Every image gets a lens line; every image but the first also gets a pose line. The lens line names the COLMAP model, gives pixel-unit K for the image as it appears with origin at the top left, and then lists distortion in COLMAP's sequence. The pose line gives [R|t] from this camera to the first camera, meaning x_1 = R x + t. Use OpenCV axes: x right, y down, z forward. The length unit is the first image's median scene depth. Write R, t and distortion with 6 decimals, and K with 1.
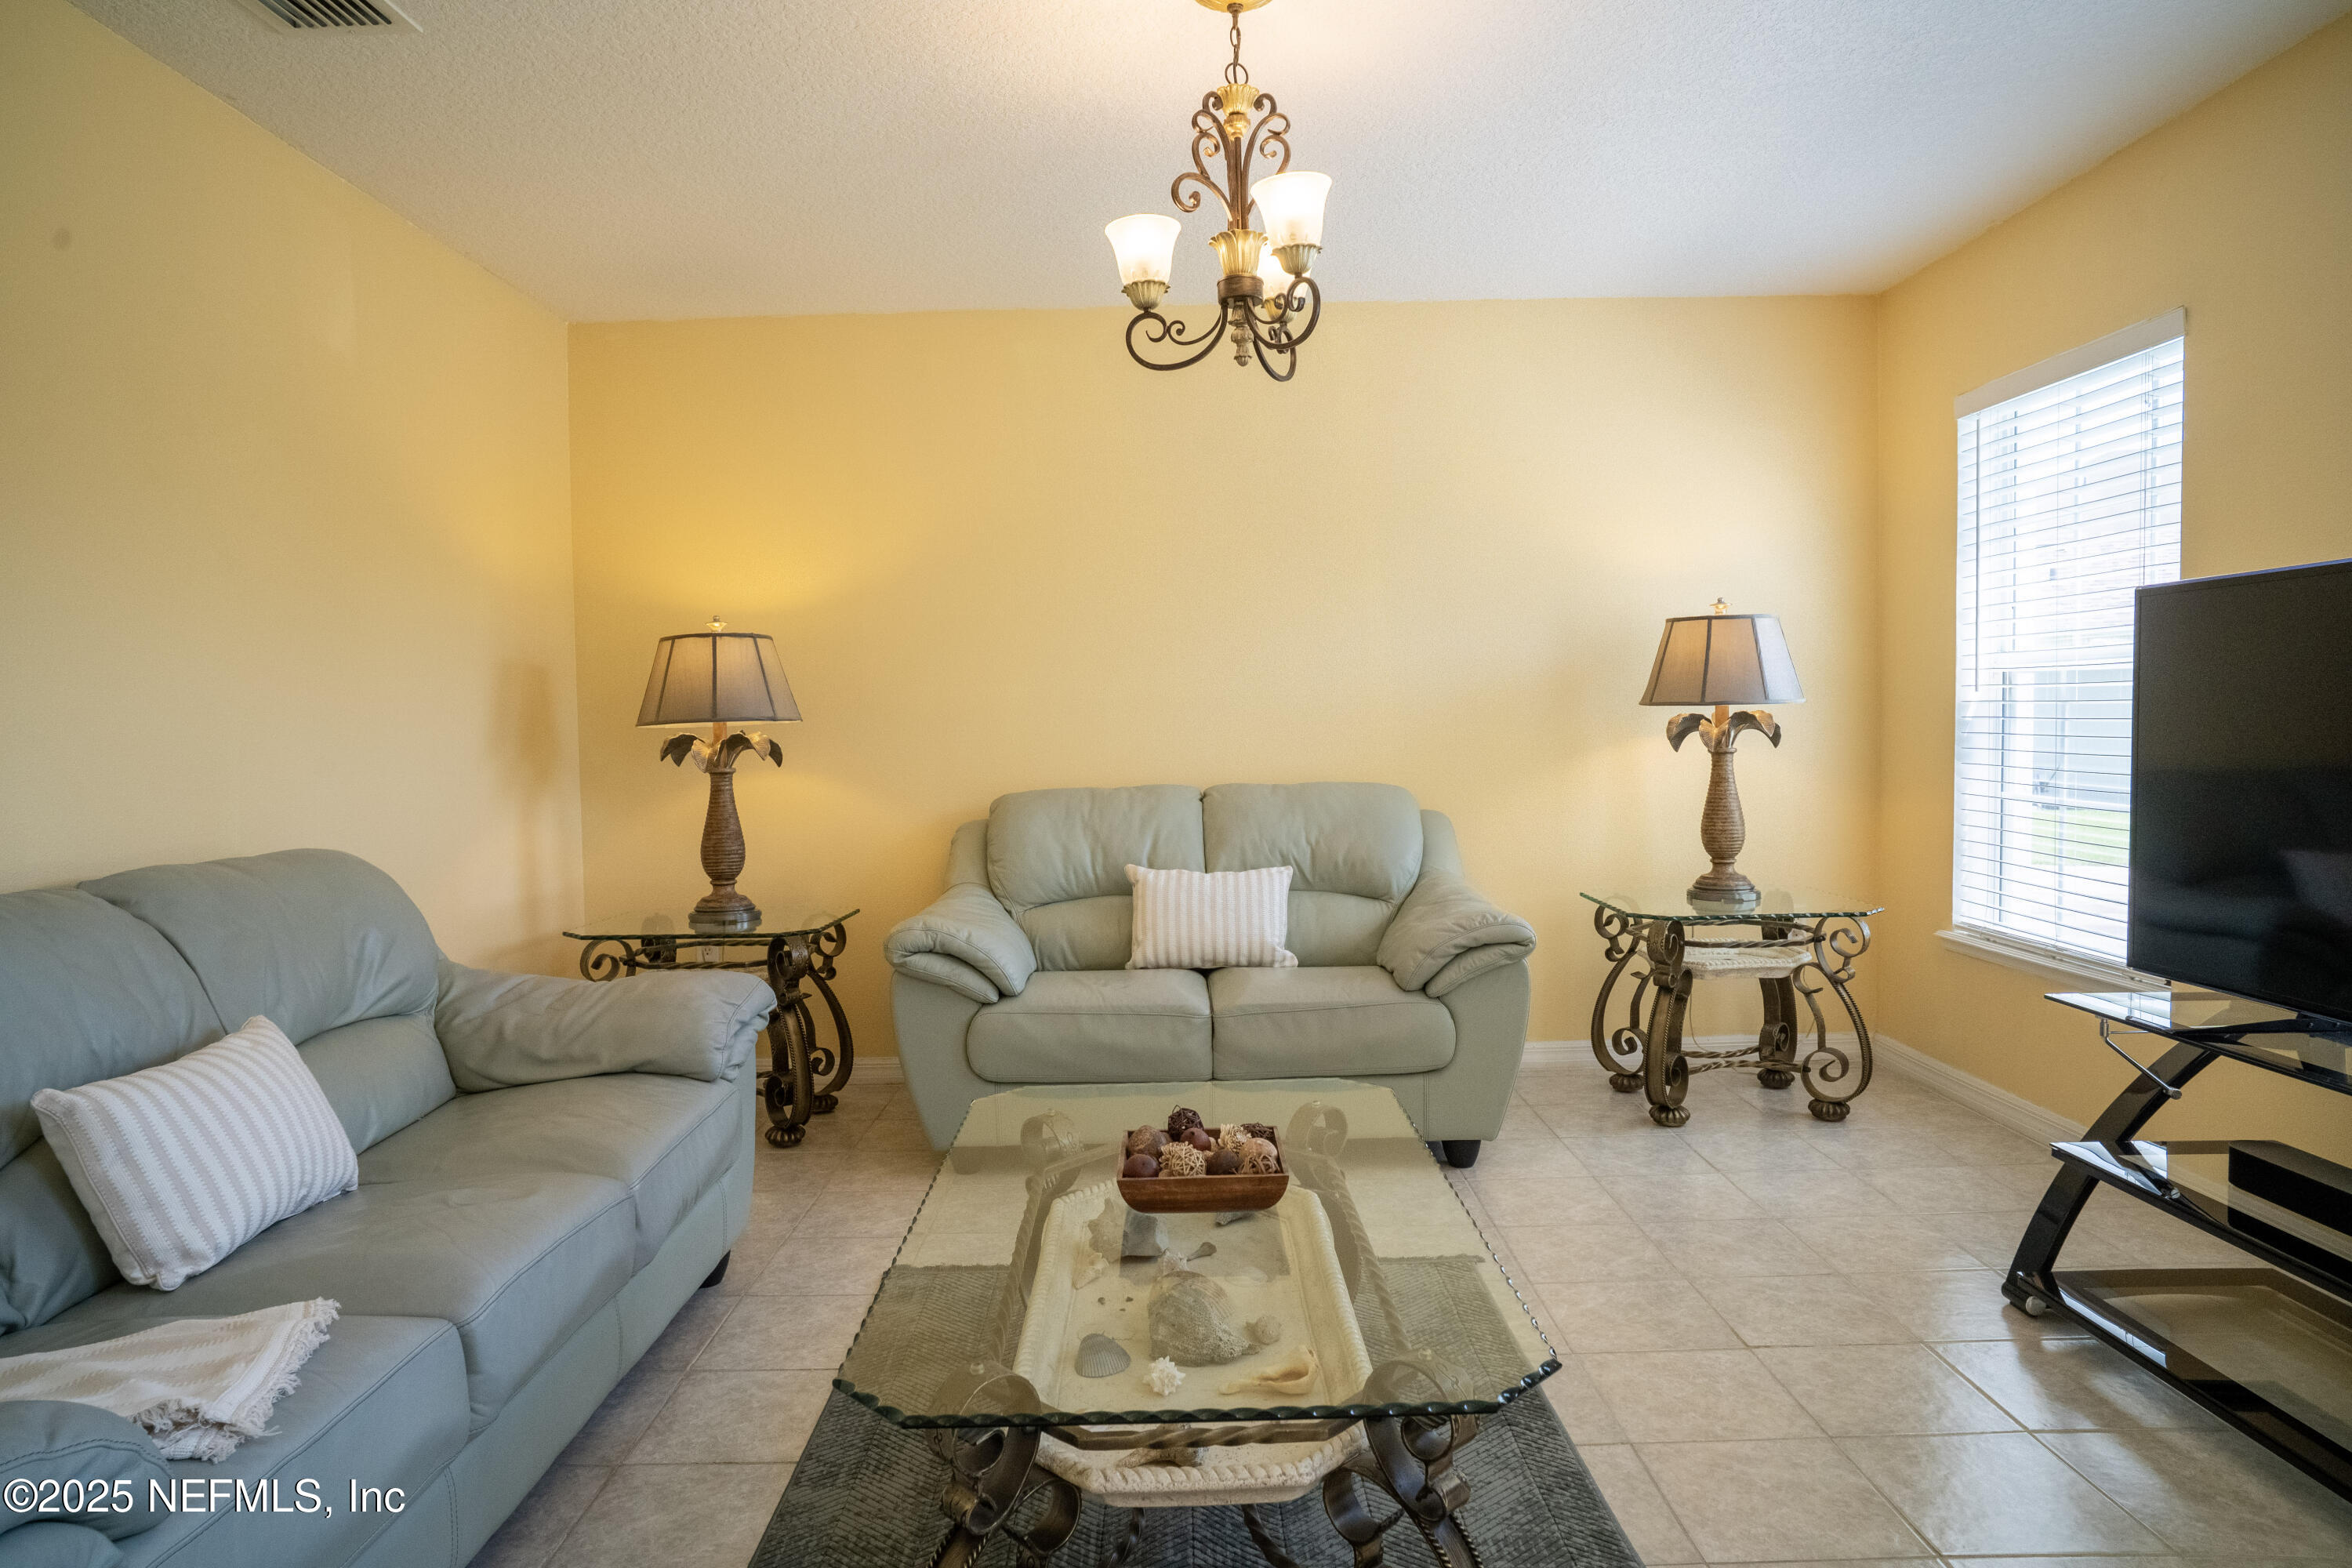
lens RADIAL K [[1404.2, 0, 1180.7], [0, 1404.2, 783.8], [0, 0, 1]] dist [-0.072063, 0.055706]
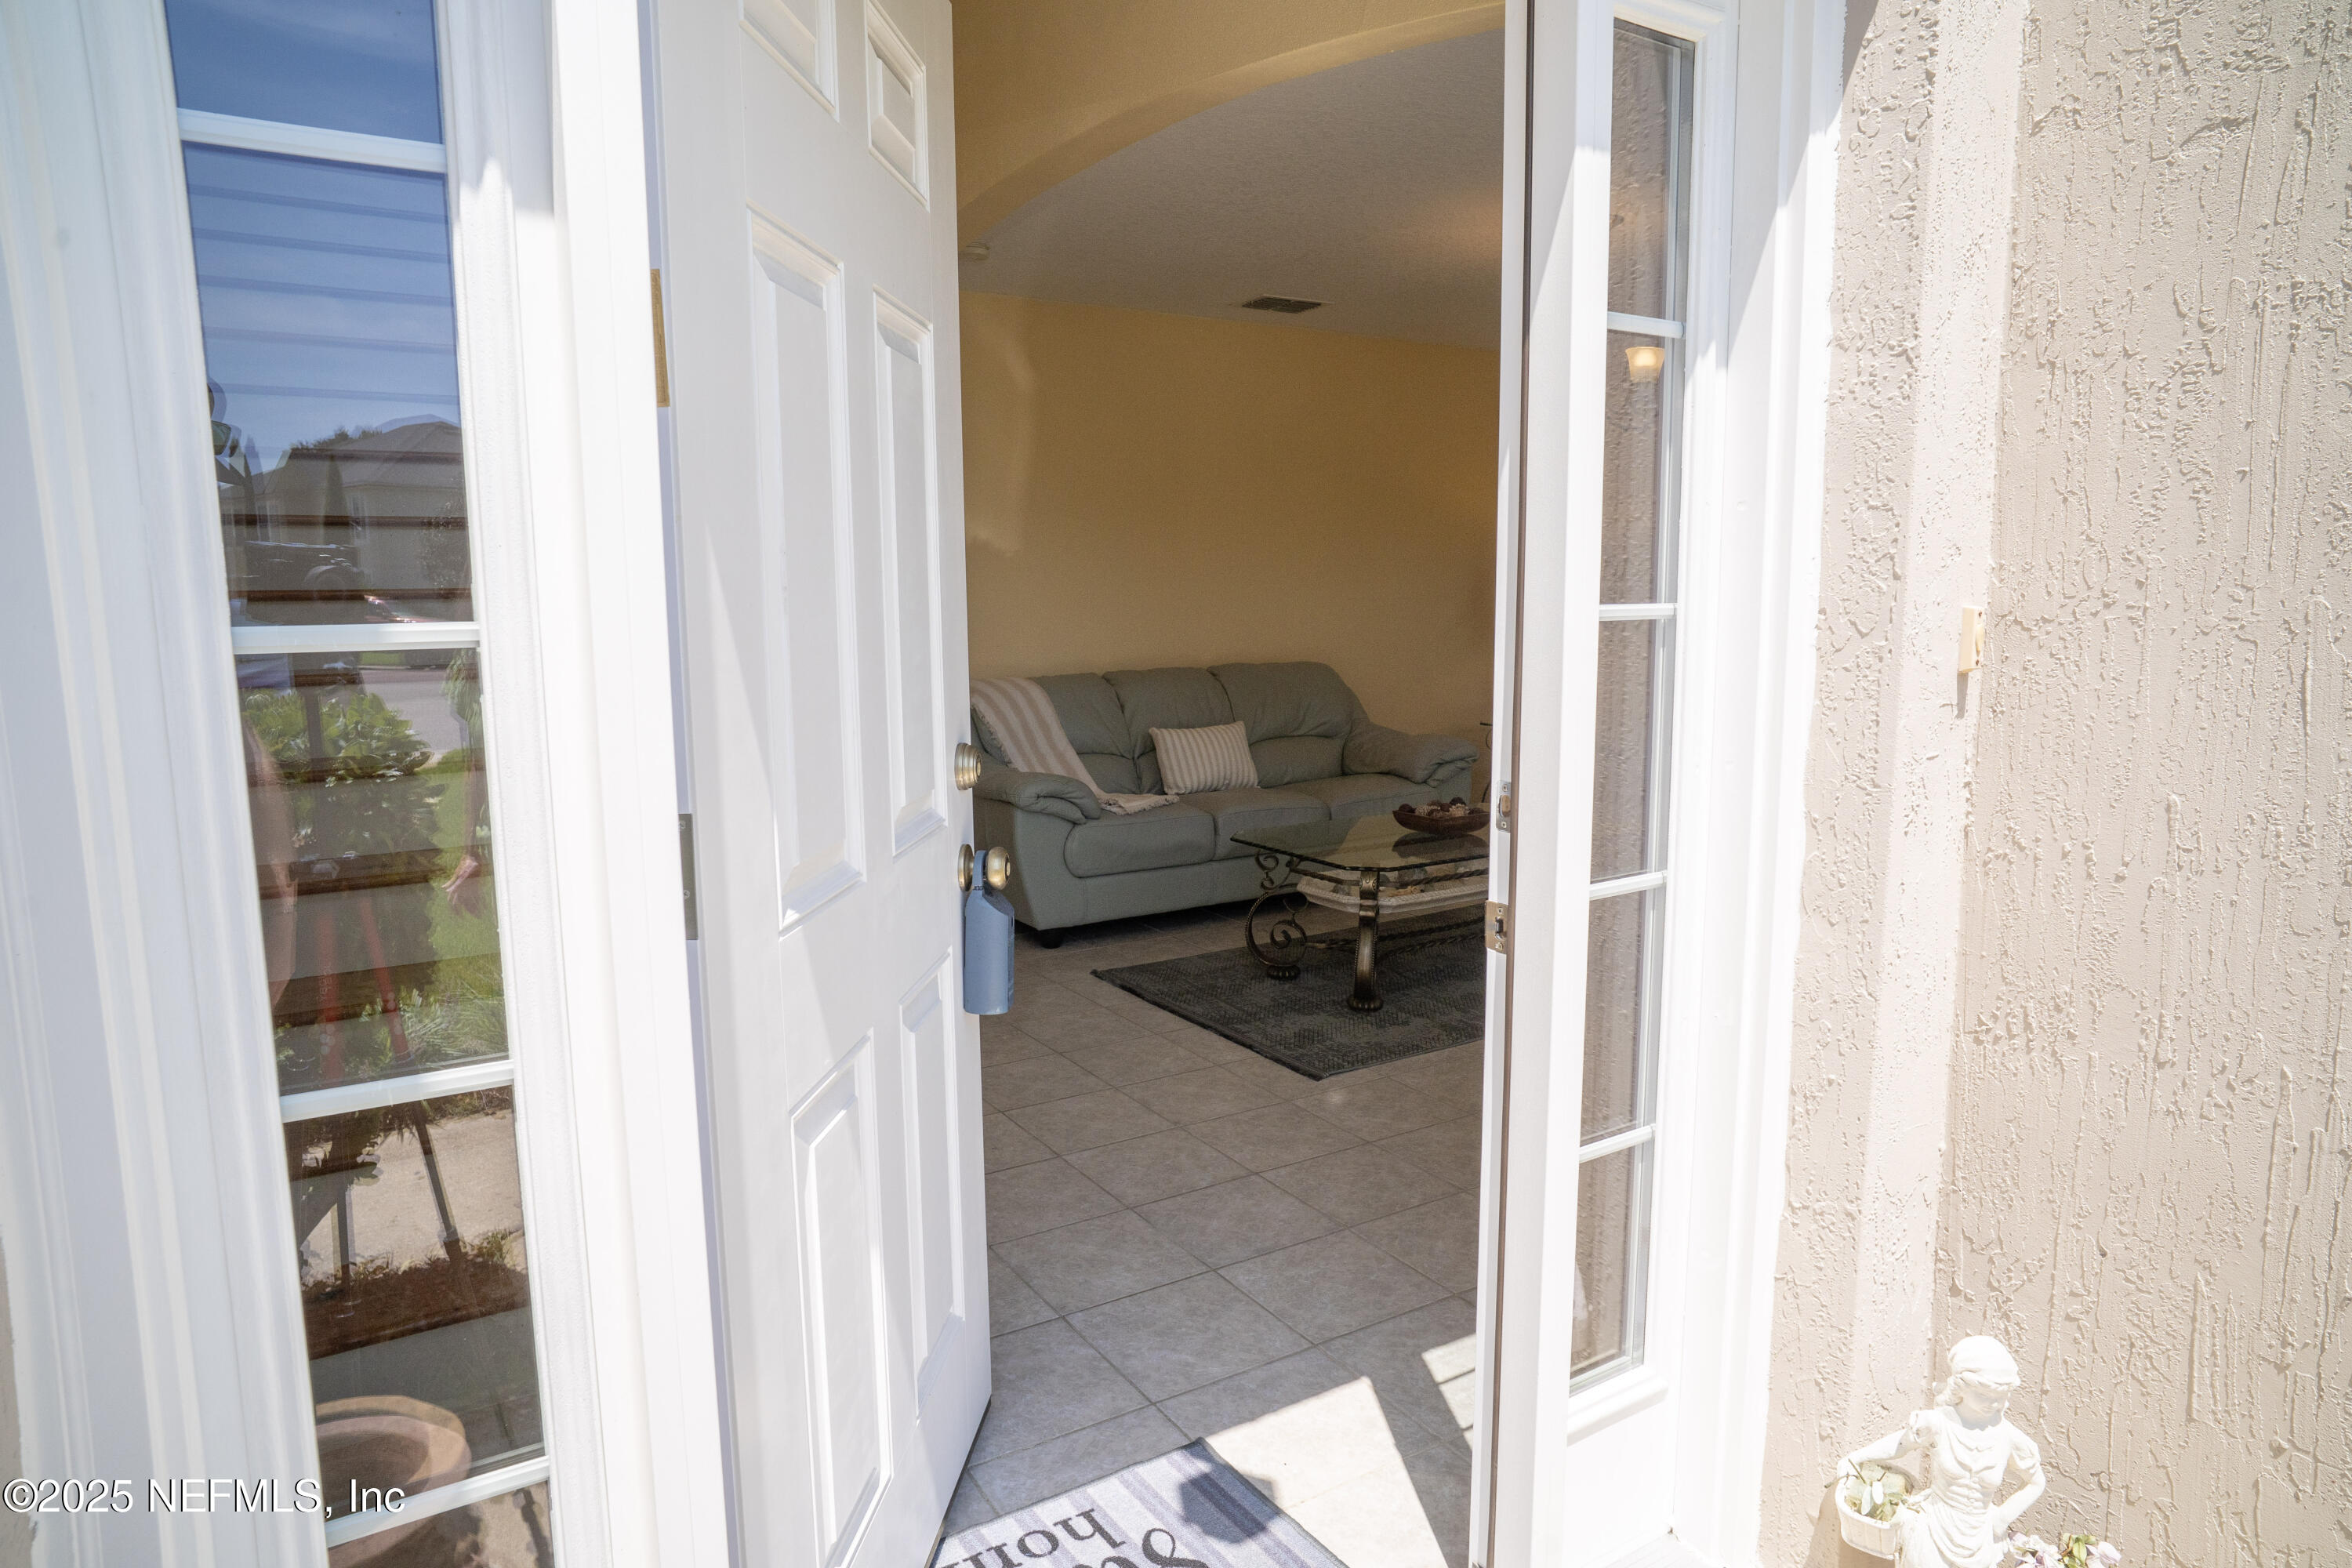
lens RADIAL K [[1404.2, 0, 1180.7], [0, 1404.2, 783.8], [0, 0, 1]] dist [-0.072063, 0.055706]
pose [[0.527050, 0.132887, -0.839381, 0.881328], [-0.041542, 0.990547, 0.130734, -0.033701], [0.848819, -0.034034, 0.527588, -0.298070]]
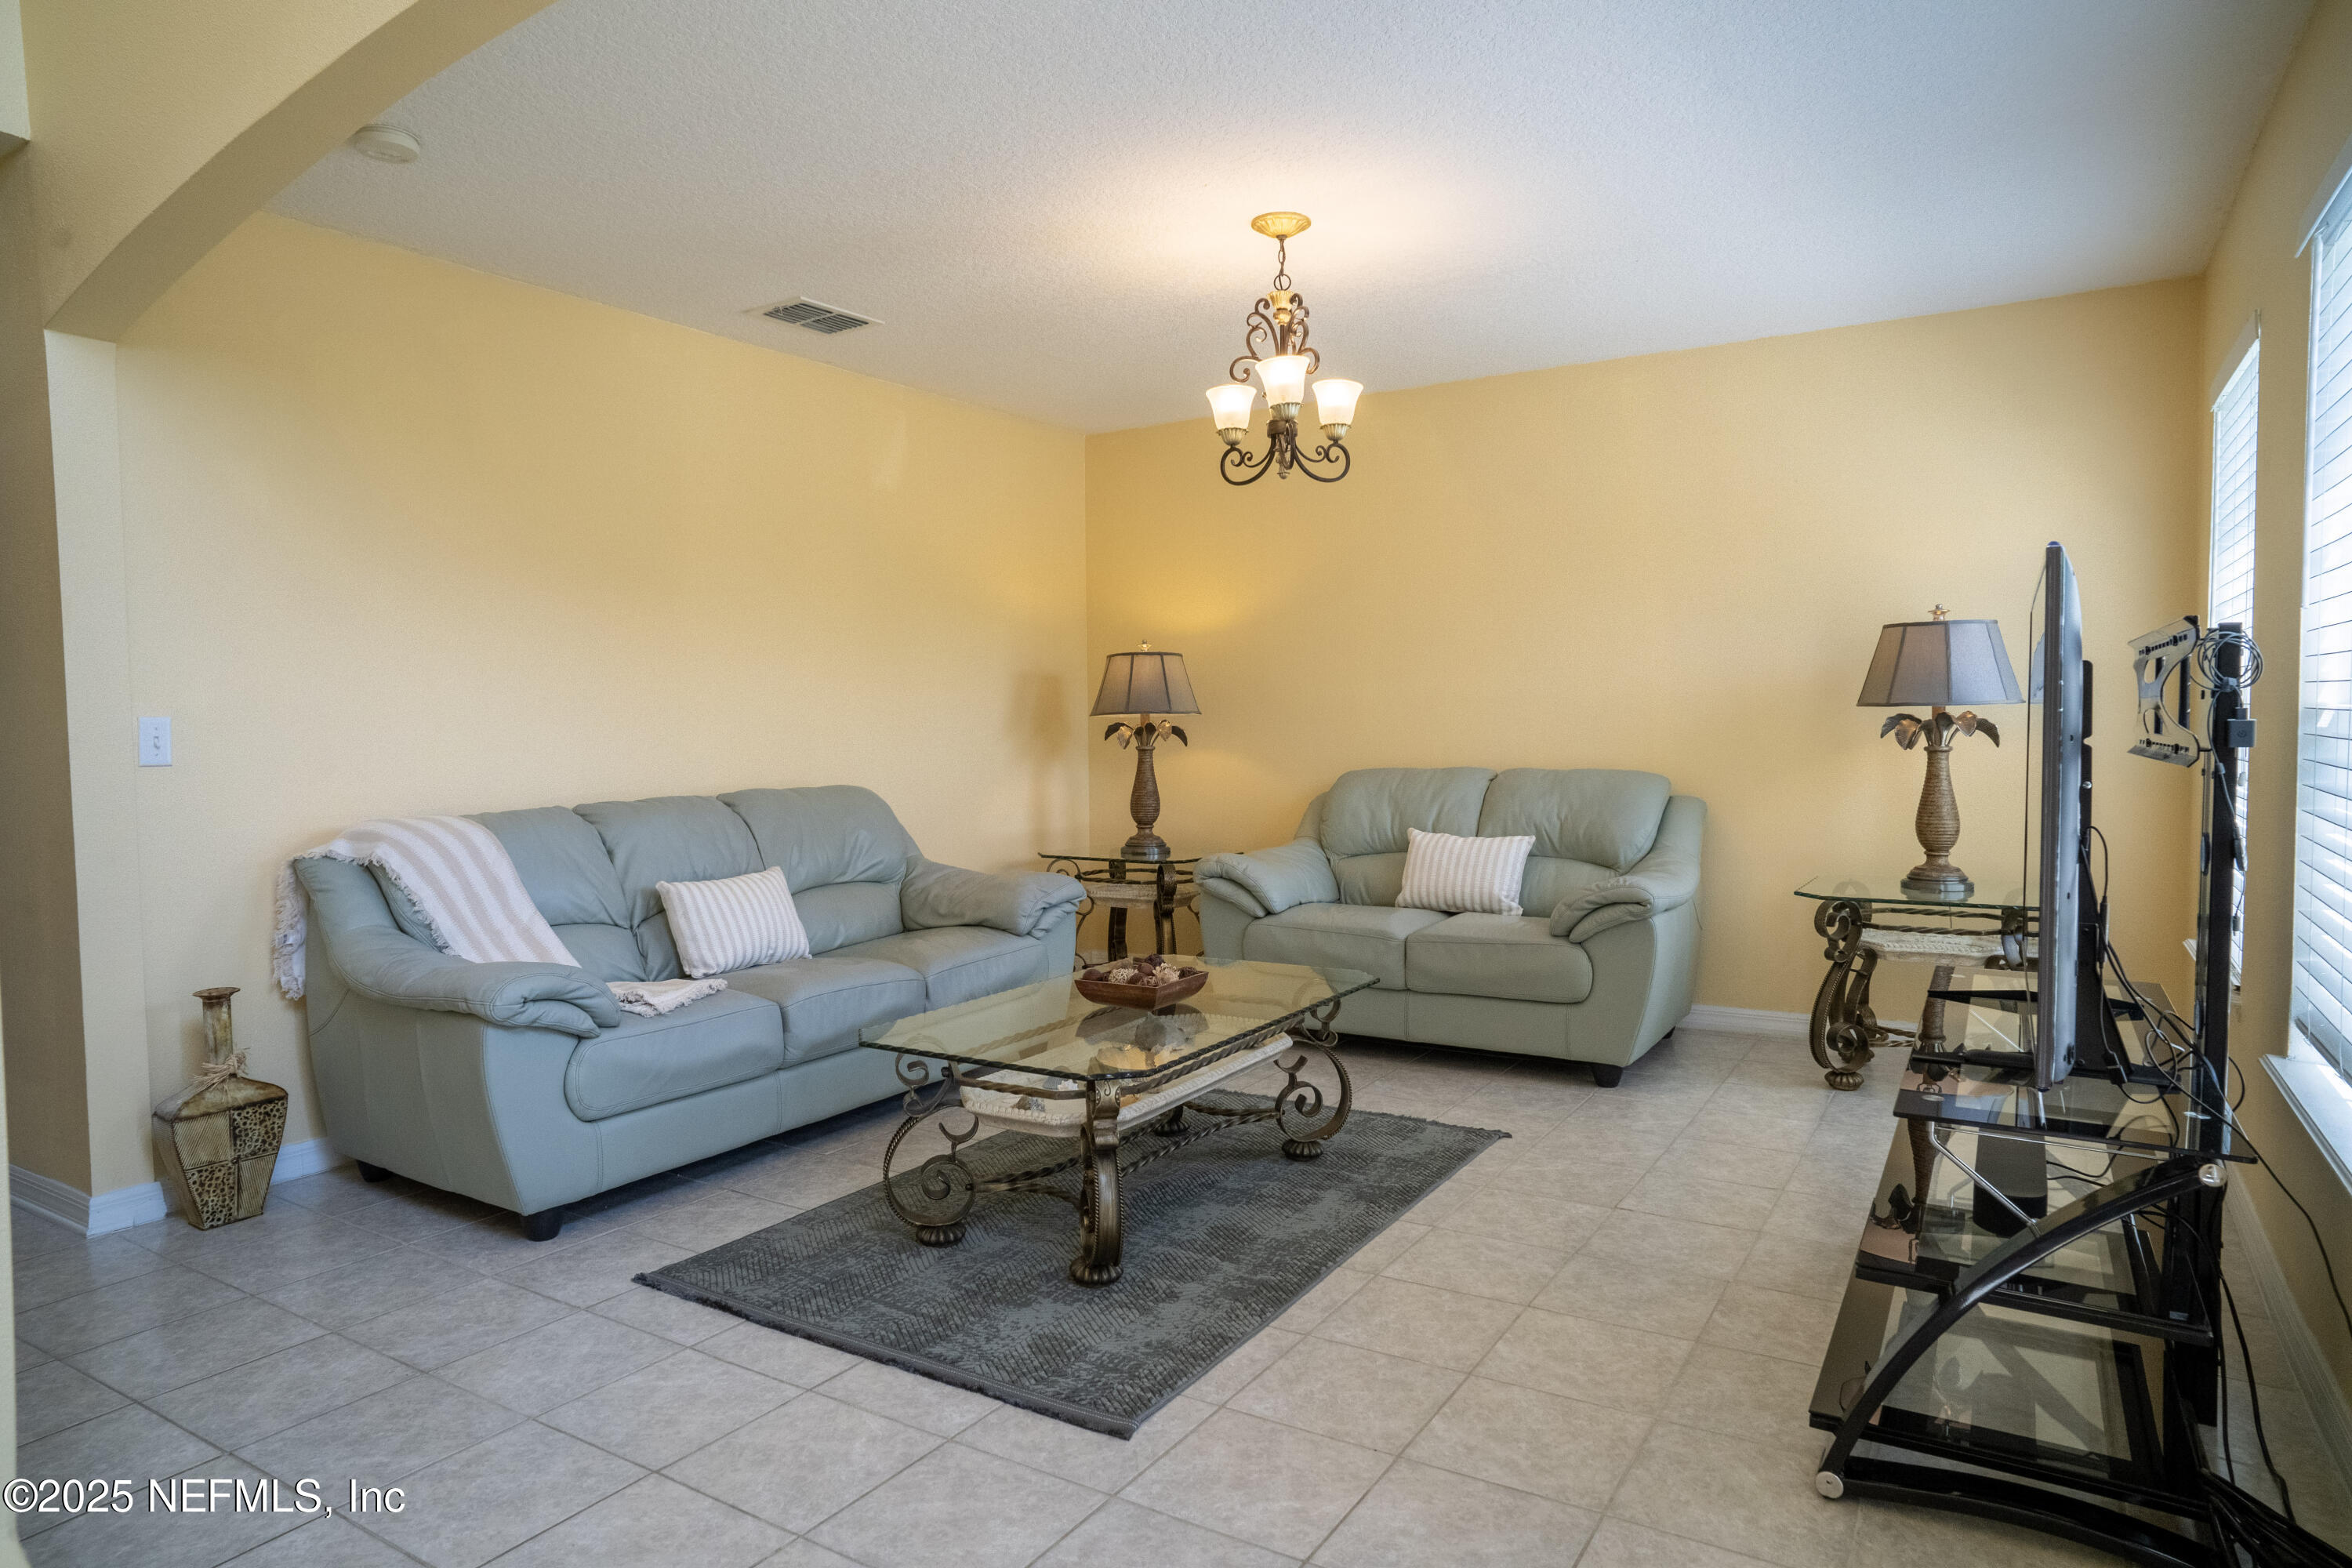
lens RADIAL K [[1404.2, 0, 1180.7], [0, 1404.2, 783.8], [0, 0, 1]] dist [-0.072063, 0.055706]
pose [[0.847224, 0.033958, -0.530150, 0.481223], [-0.029460, 0.999422, 0.016936, 0.001927], [0.530419, 0.001270, 0.847735, -0.205038]]
